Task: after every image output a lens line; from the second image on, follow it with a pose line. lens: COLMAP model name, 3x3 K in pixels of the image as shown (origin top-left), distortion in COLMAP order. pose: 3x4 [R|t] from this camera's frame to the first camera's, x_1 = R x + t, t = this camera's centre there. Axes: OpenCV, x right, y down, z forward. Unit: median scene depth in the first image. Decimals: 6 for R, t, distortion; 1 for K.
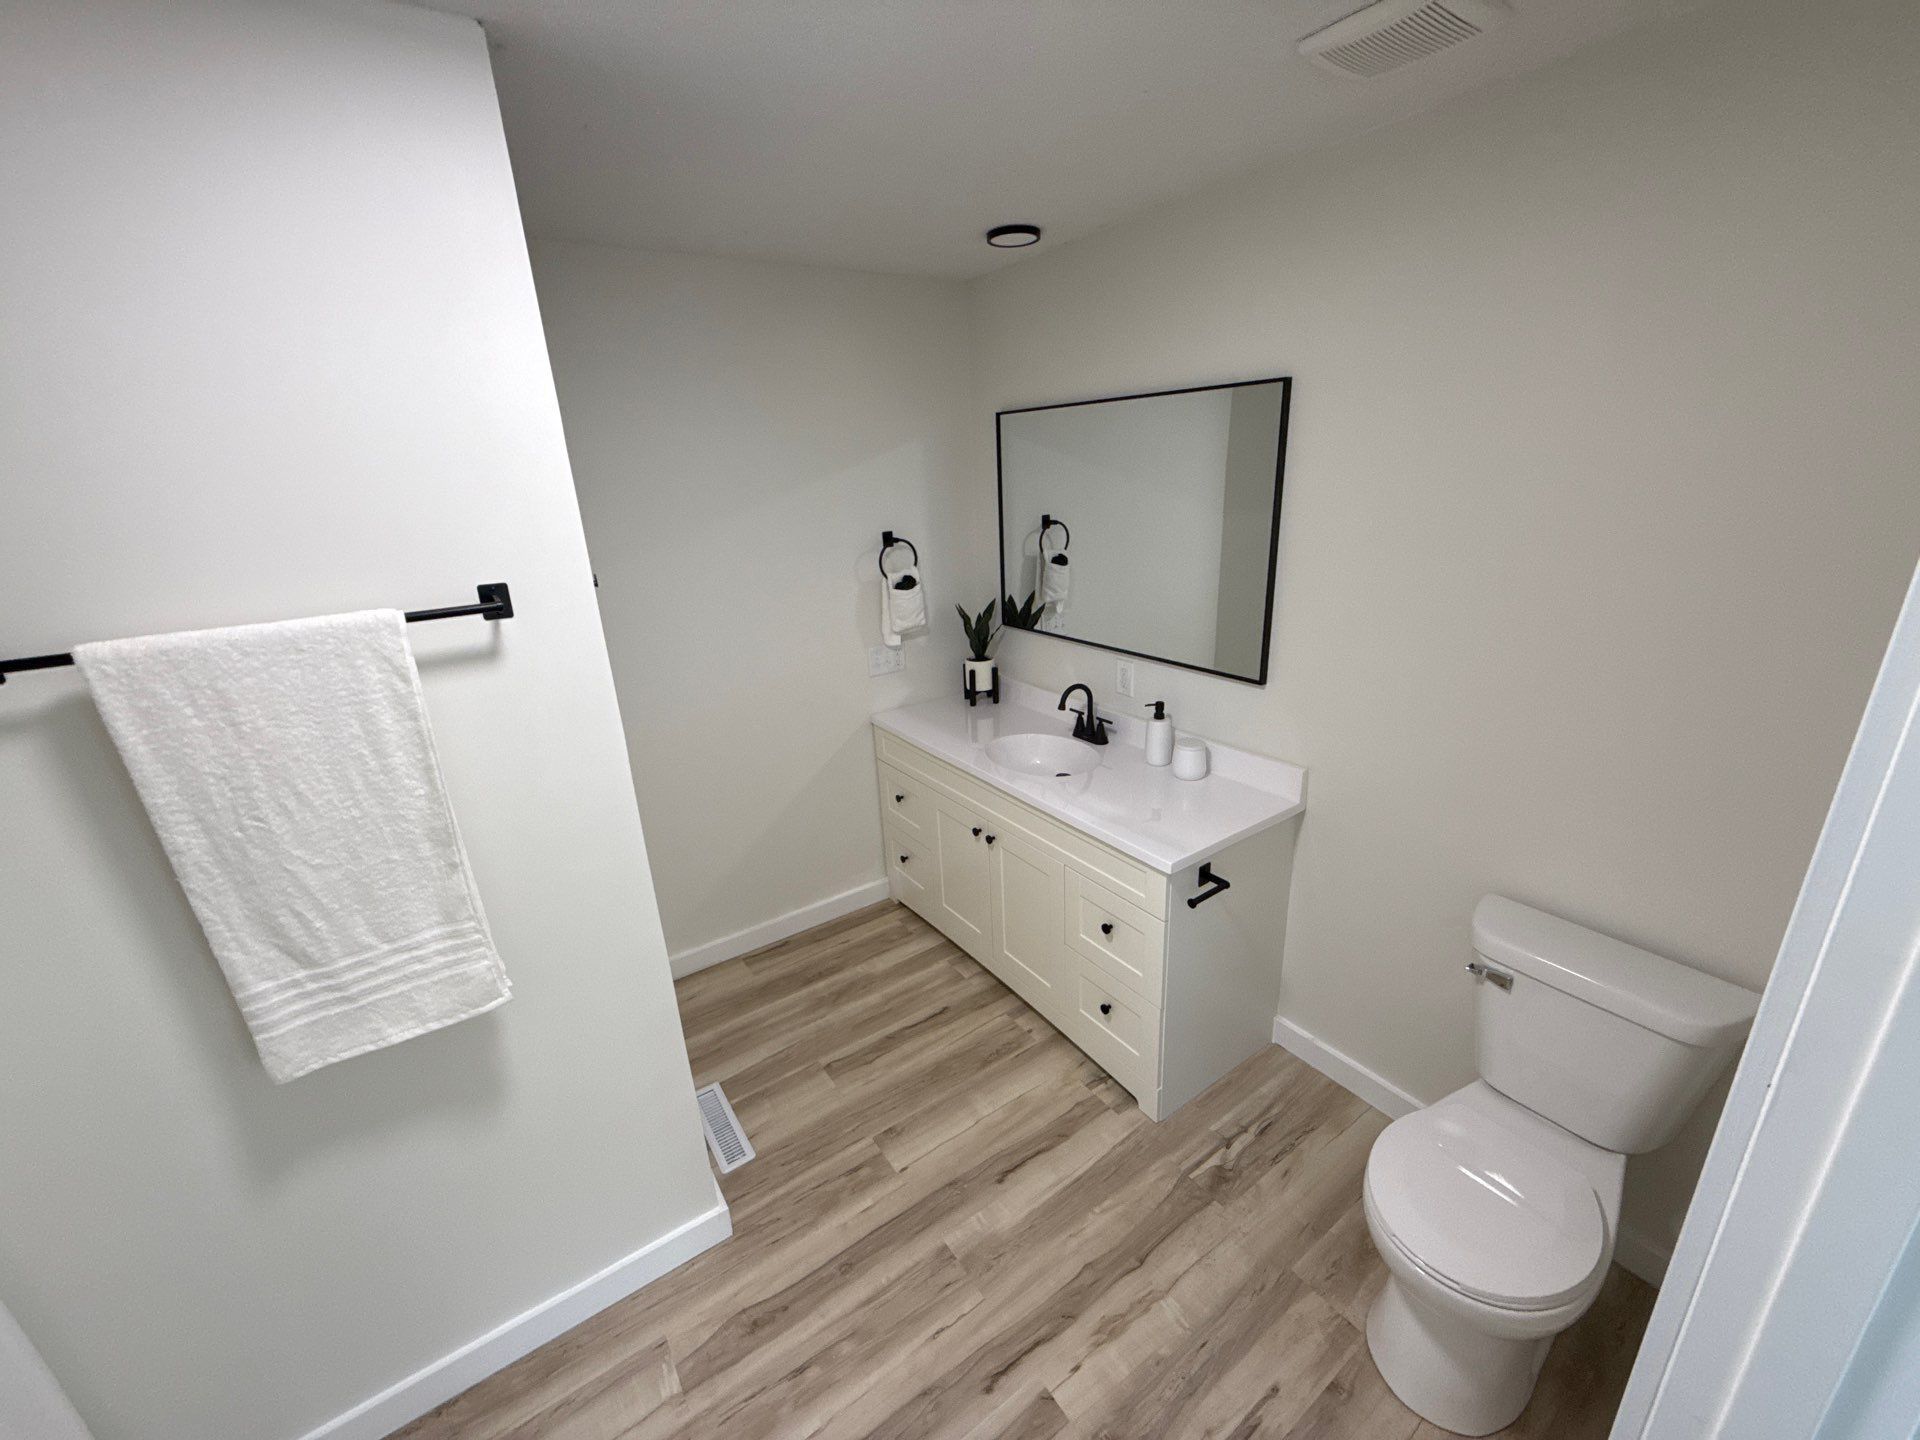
lens RADIAL K [[767.4, 0, 964.8], [0, 767.4, 720.8], [0, 0, 1]] dist [0.002866, -0.000148]
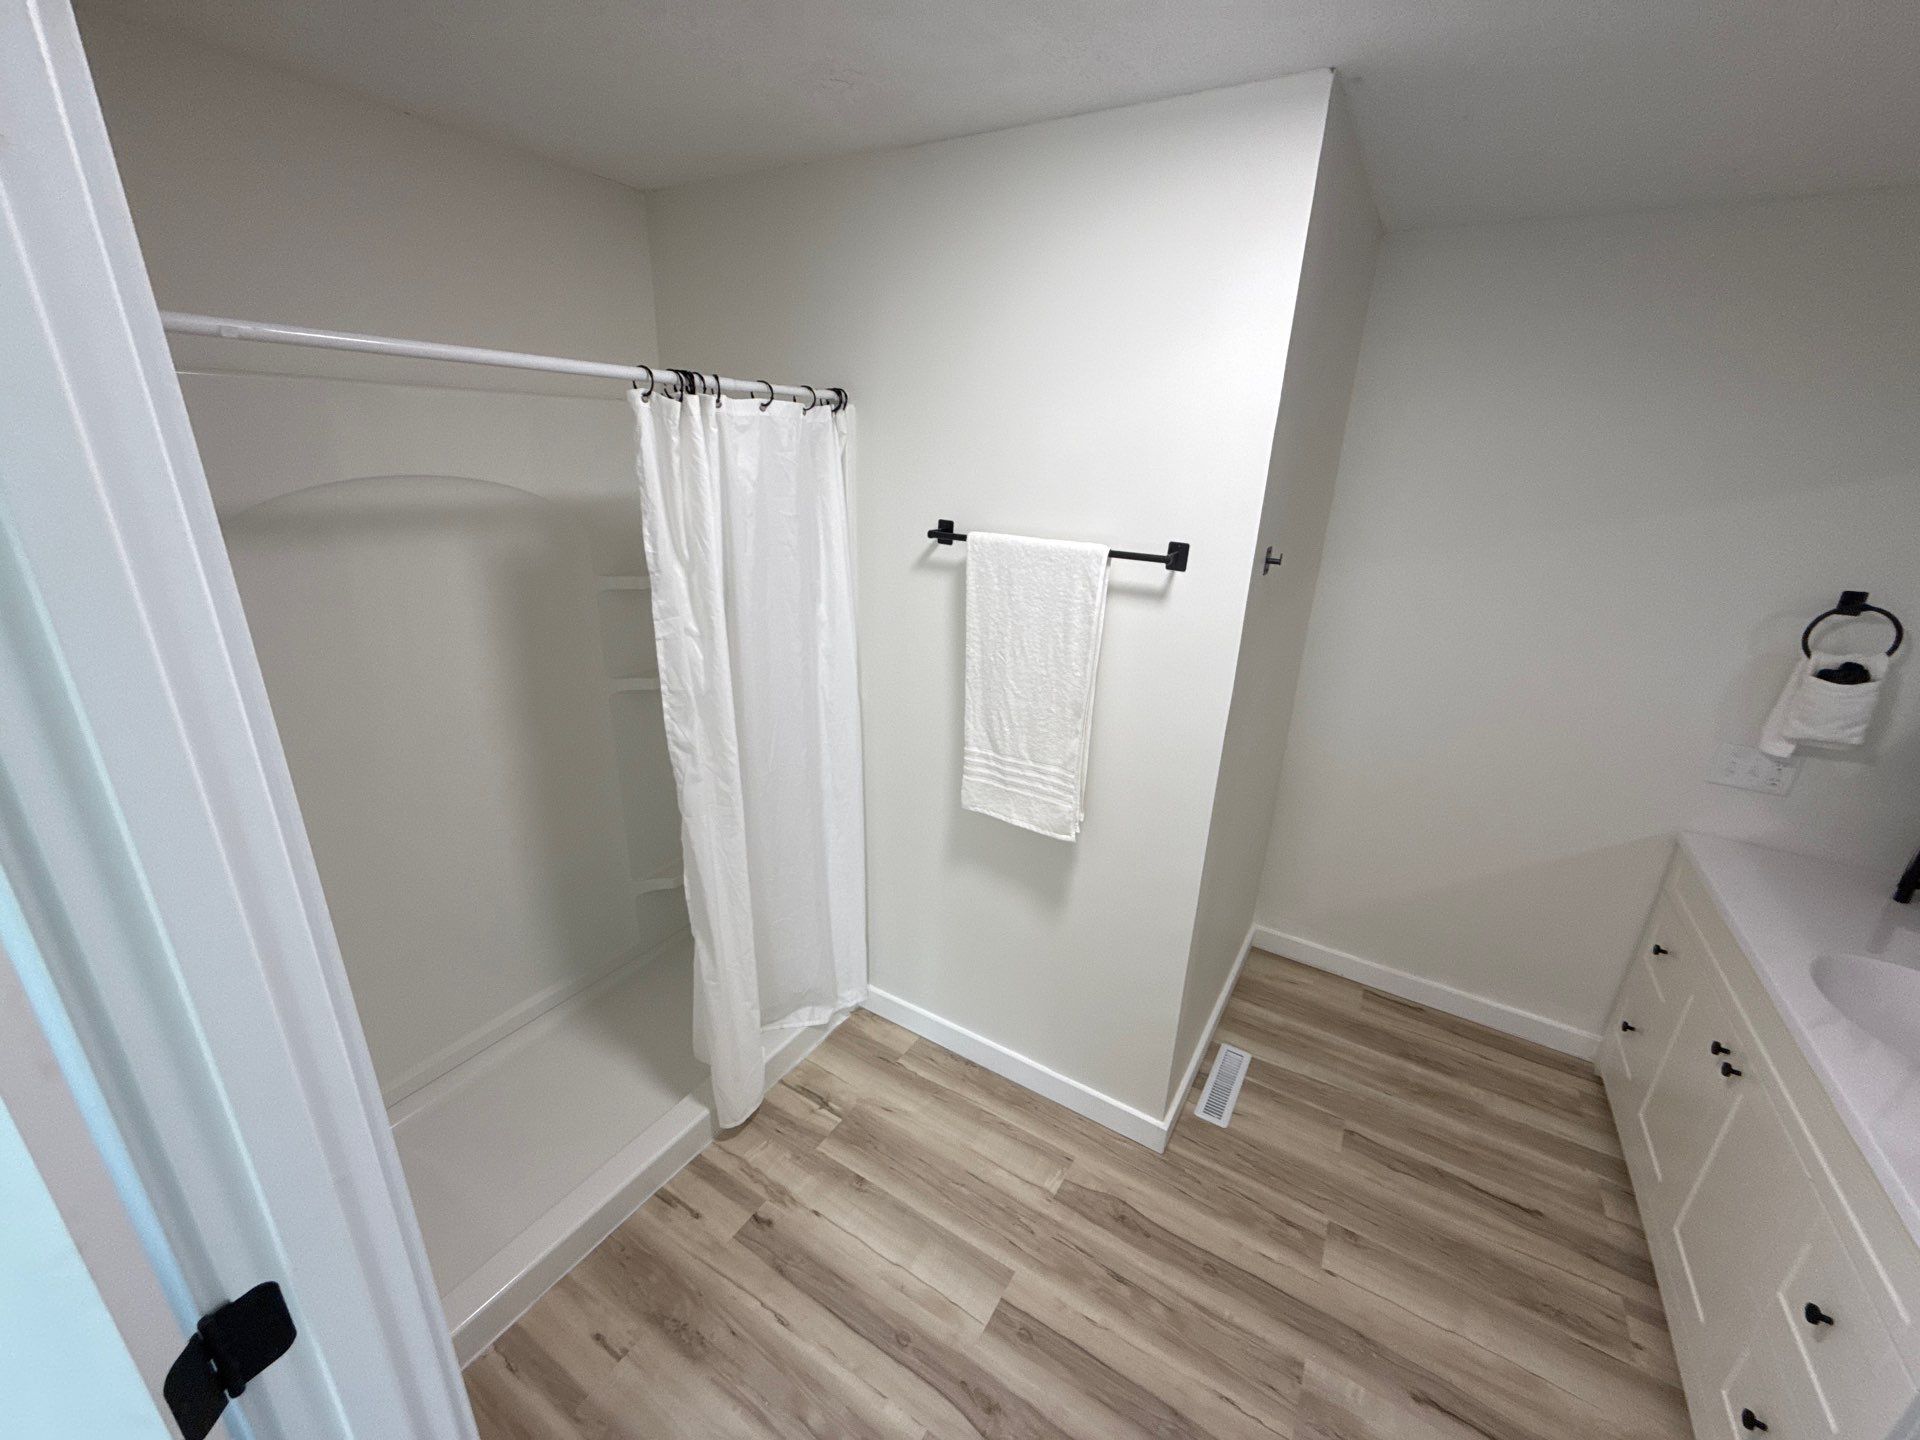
lens RADIAL K [[767.4, 0, 963.7], [0, 767.4, 722.3], [0, 0, 1]] dist [0.002866, -0.000148]
pose [[0.404404, 0.368785, -0.836932, 0.275795], [-0.346999, 0.908546, 0.232672, -0.053887], [0.846197, 0.196321, 0.495387, 0.087678]]
